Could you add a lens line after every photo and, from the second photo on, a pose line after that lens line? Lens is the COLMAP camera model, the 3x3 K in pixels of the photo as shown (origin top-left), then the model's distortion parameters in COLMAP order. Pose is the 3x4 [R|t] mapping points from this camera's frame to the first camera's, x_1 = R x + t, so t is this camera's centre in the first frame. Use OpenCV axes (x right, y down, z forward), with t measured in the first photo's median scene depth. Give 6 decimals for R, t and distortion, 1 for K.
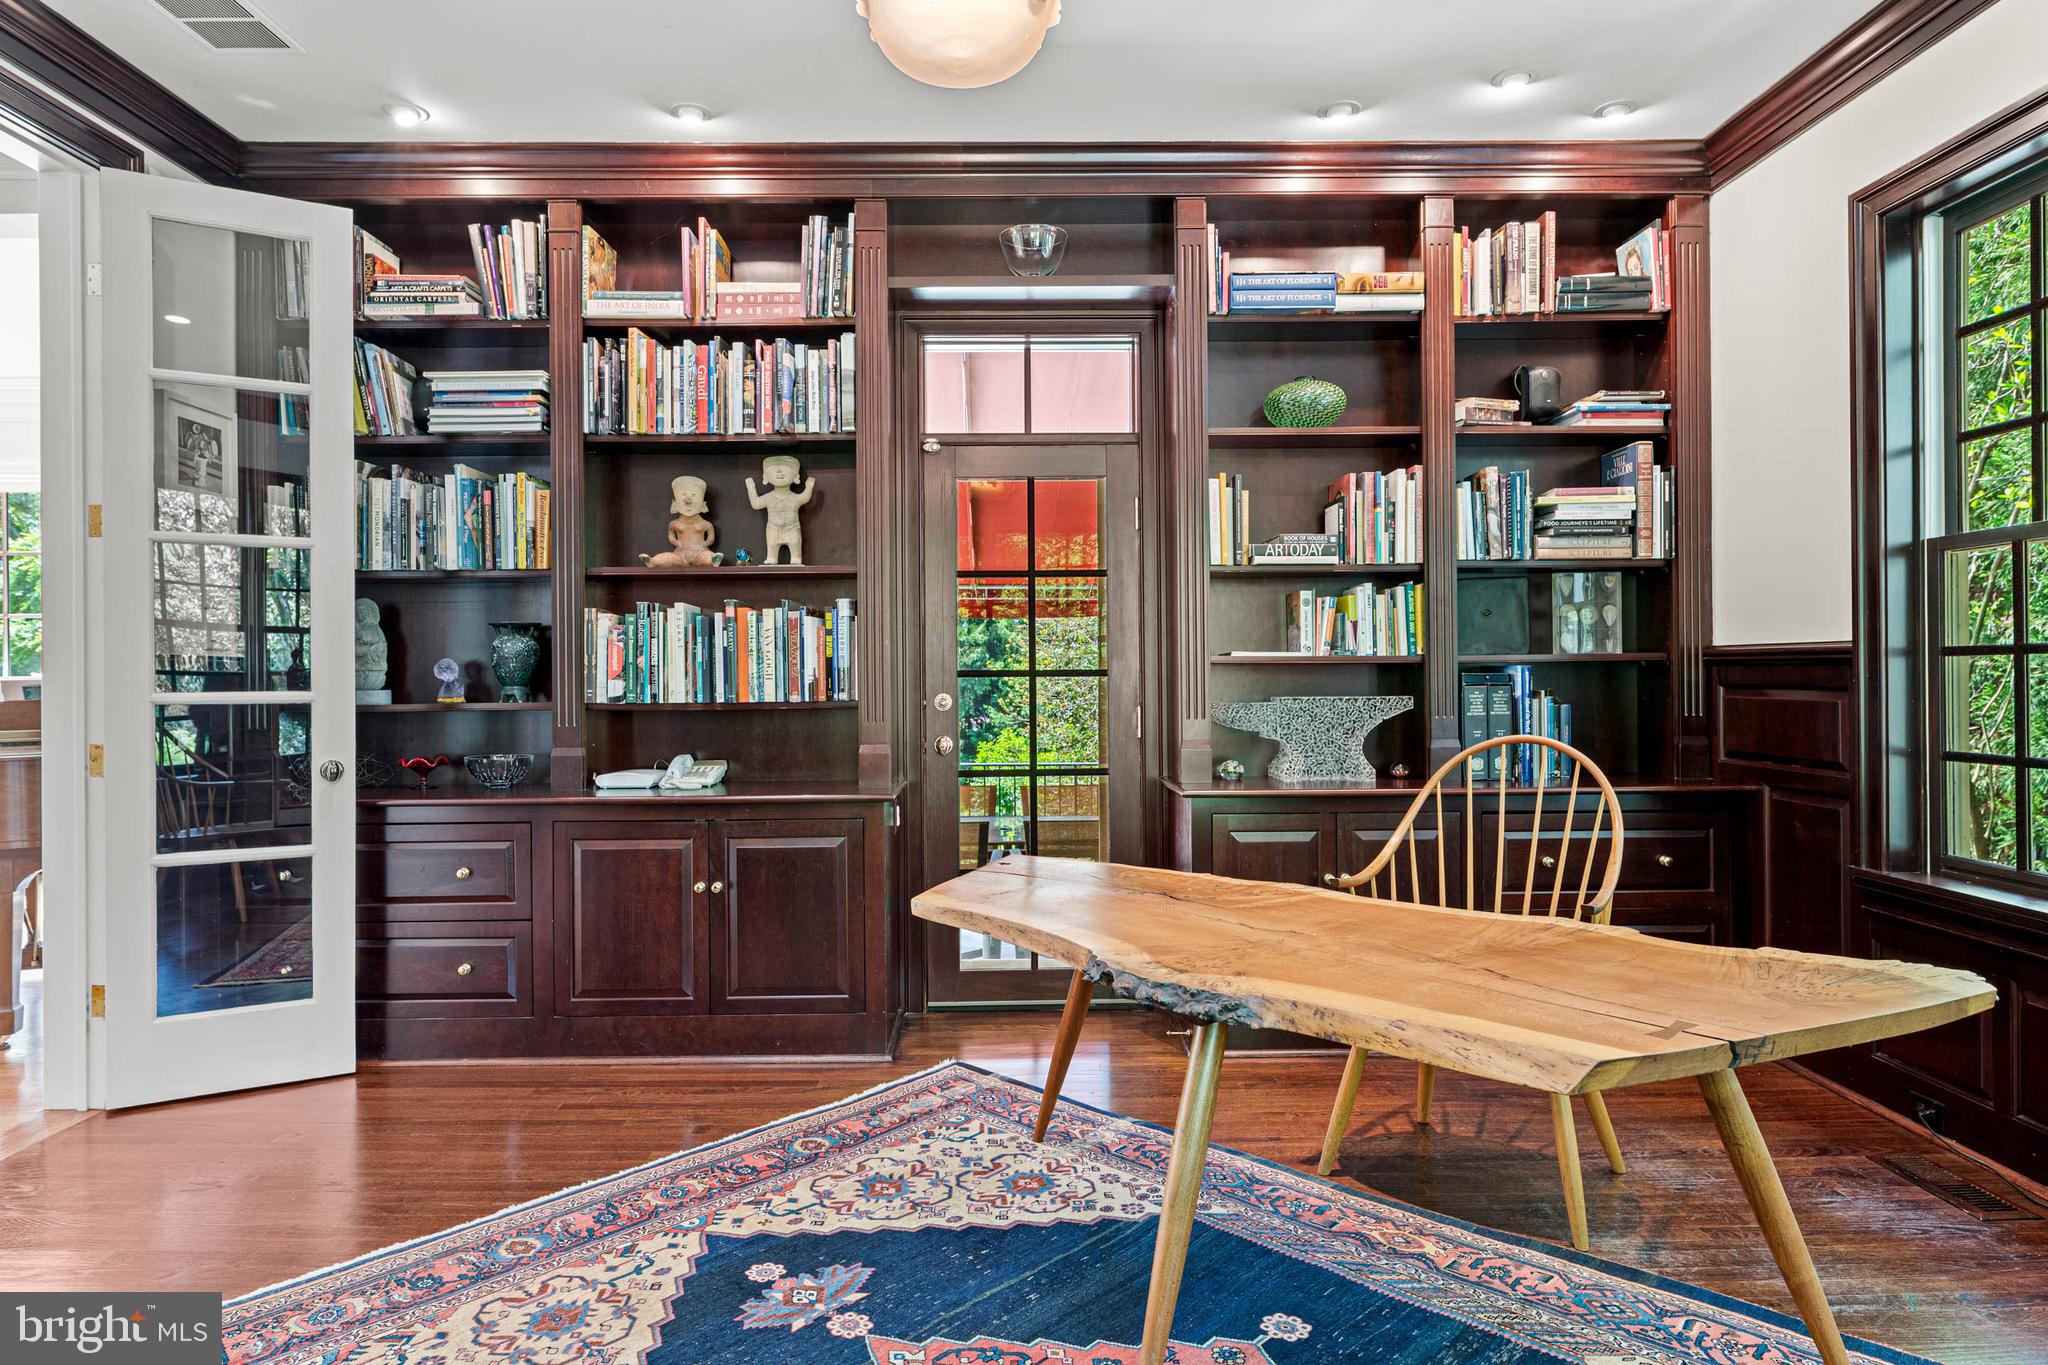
lens RADIAL K [[1170.4, 0, 1019.9], [0, 1170.4, 679.4], [0, 0, 1]] dist [-0.004151, 0.001124]
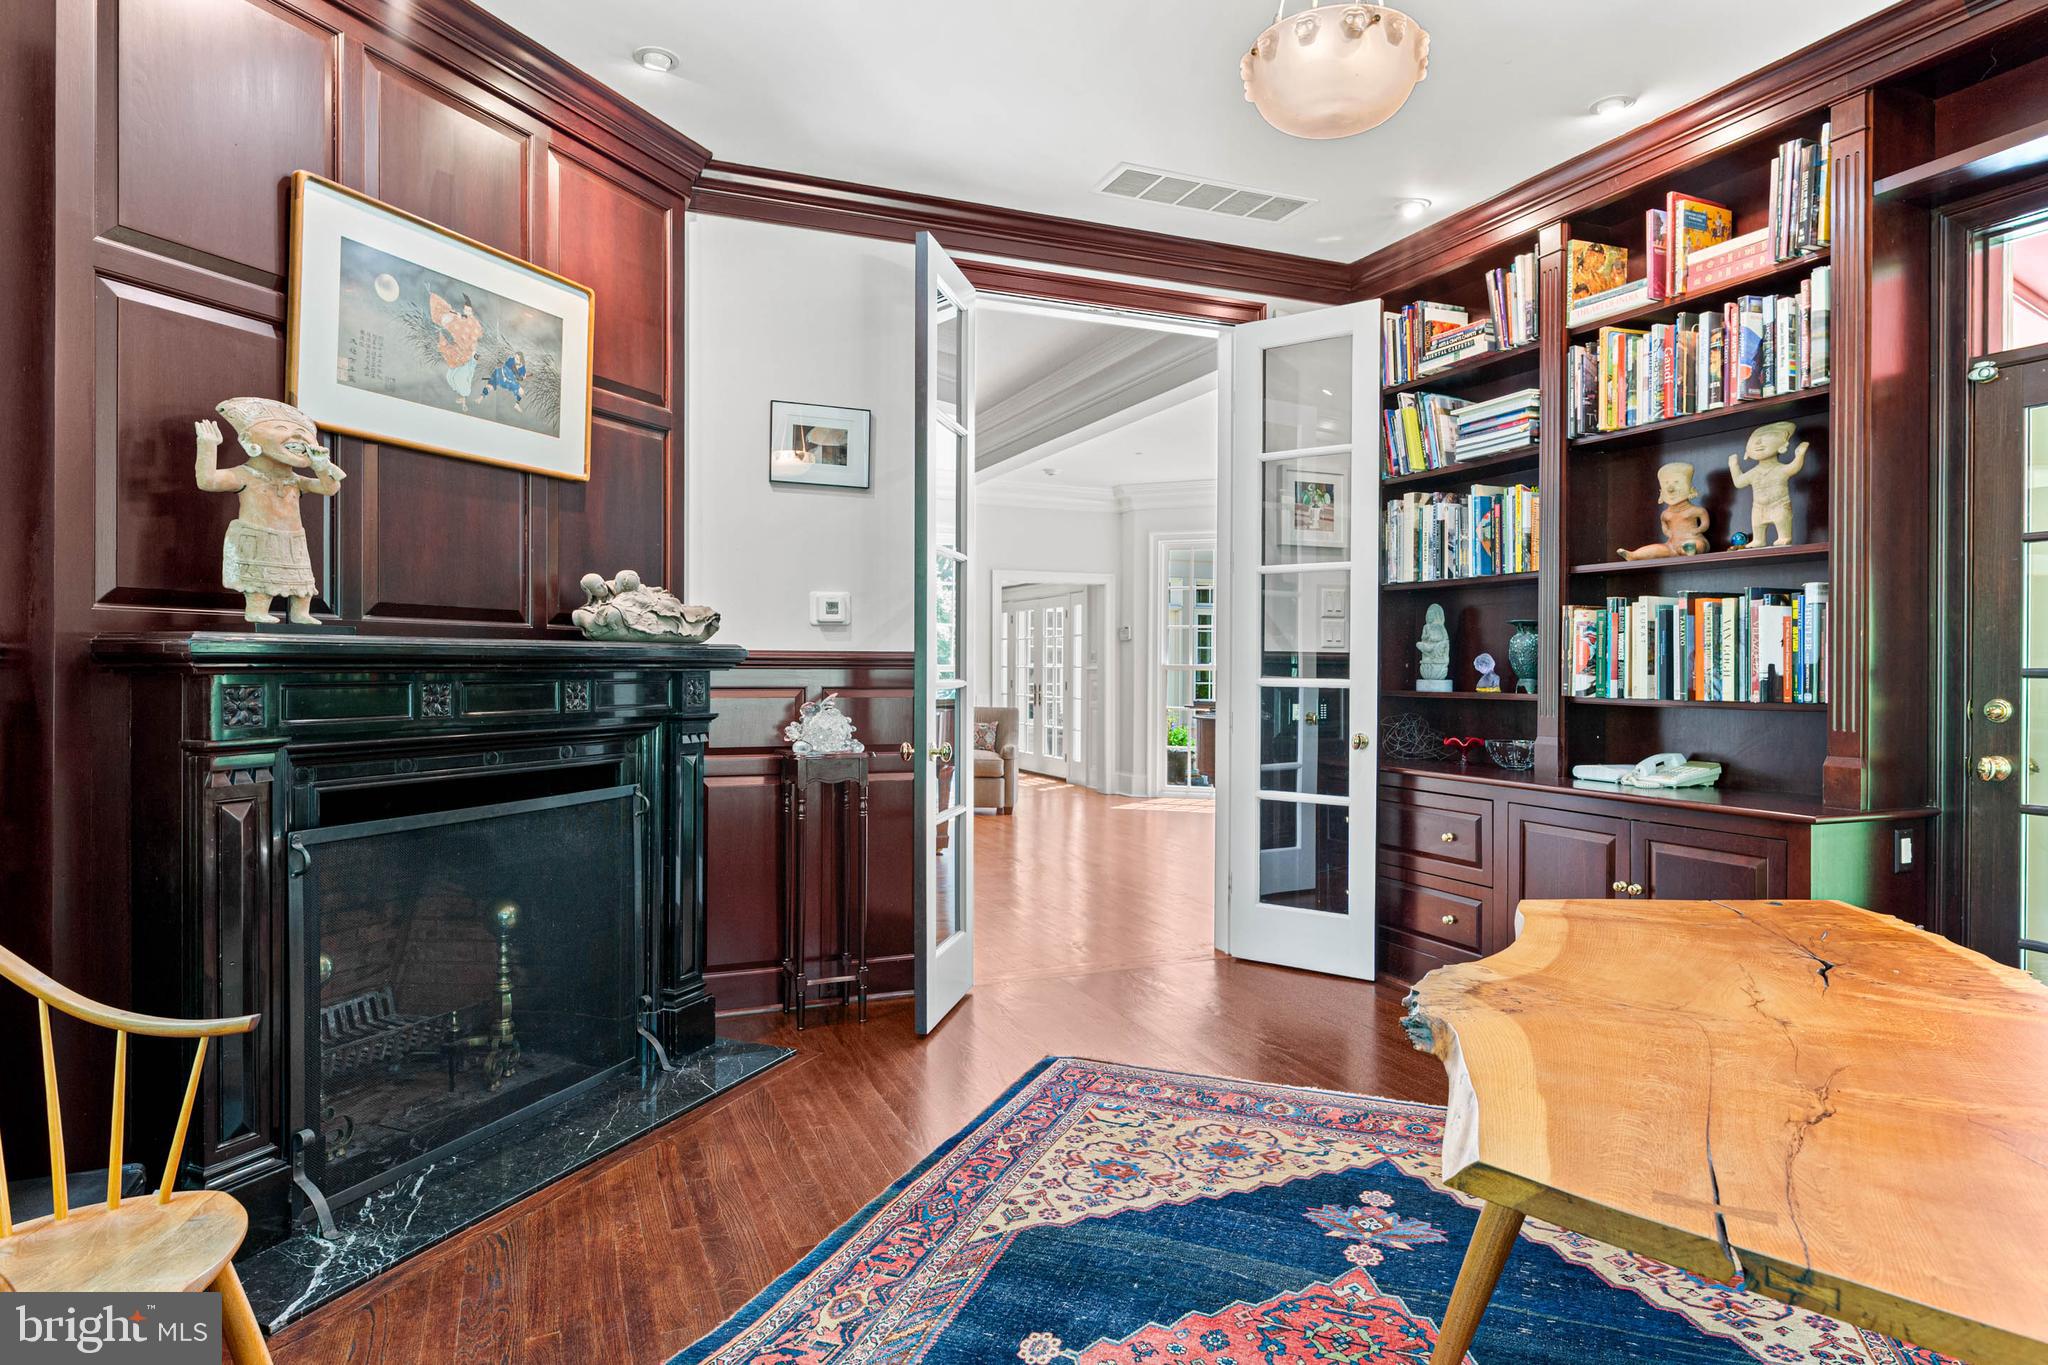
lens RADIAL K [[1170.4, 0, 1018.4], [0, 1170.4, 672.7], [0, 0, 1]] dist [-0.004151, 0.001124]
pose [[0.383167, 0.013051, -0.923587, 0.411445], [-0.010595, 0.999896, 0.009734, -0.005863], [0.923618, 0.006055, 0.383266, 0.144746]]
